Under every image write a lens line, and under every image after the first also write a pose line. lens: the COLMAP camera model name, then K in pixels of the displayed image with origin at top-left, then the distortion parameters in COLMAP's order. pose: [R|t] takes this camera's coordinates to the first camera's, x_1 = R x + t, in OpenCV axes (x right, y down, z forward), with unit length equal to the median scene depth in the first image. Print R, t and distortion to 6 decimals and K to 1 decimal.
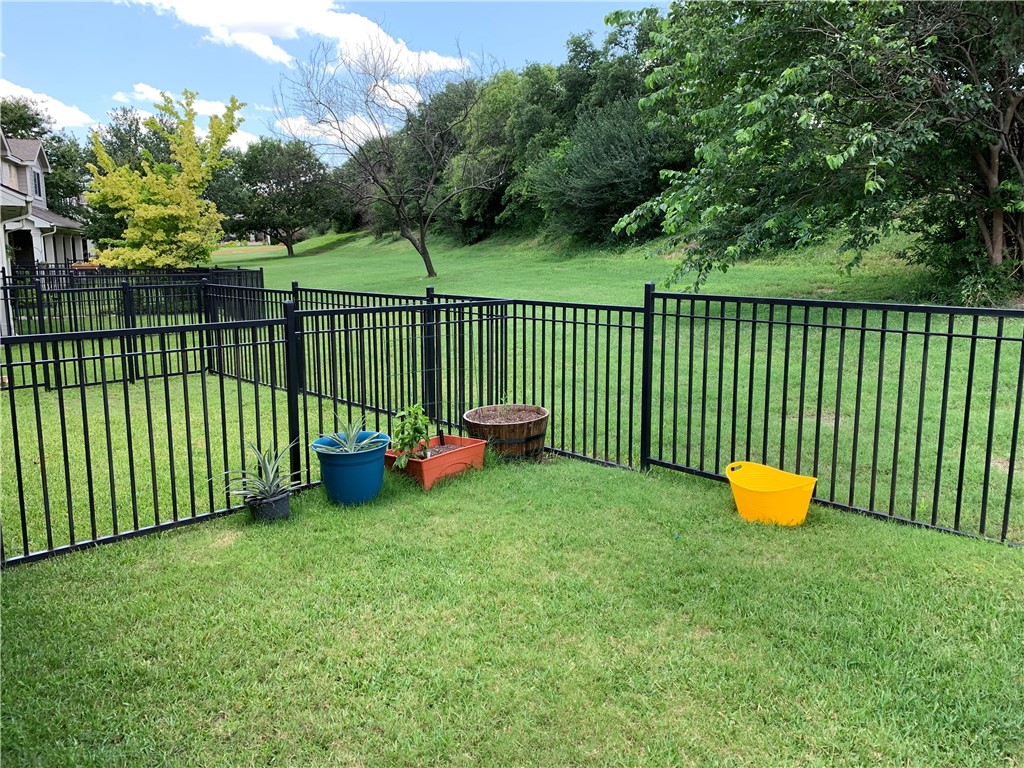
lens RADIAL K [[782.6, 0, 515.6], [0, 782.6, 372.3], [0, 0, 1]] dist [0.047213, -0.076242]
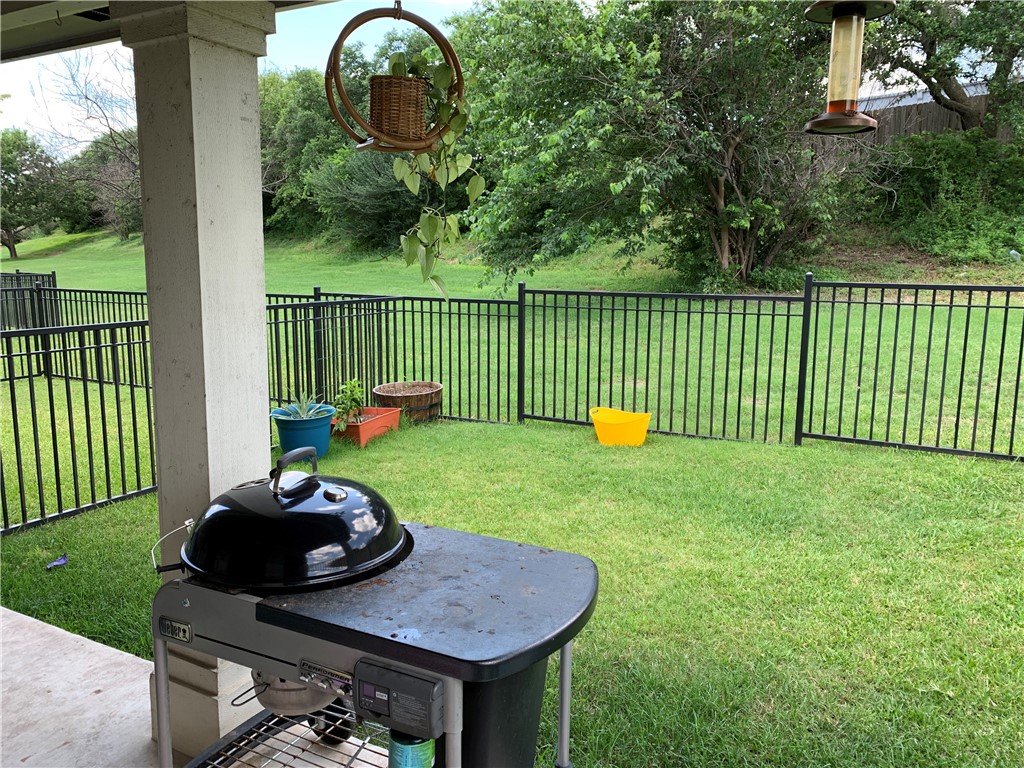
lens RADIAL K [[782.6, 0, 515.6], [0, 782.6, 372.3], [0, 0, 1]] dist [0.047213, -0.076242]
pose [[0.952485, -0.039607, 0.302001, -0.180853], [0.041053, 0.999156, 0.001561, 0.027324], [-0.301808, 0.010911, 0.953306, -0.195380]]
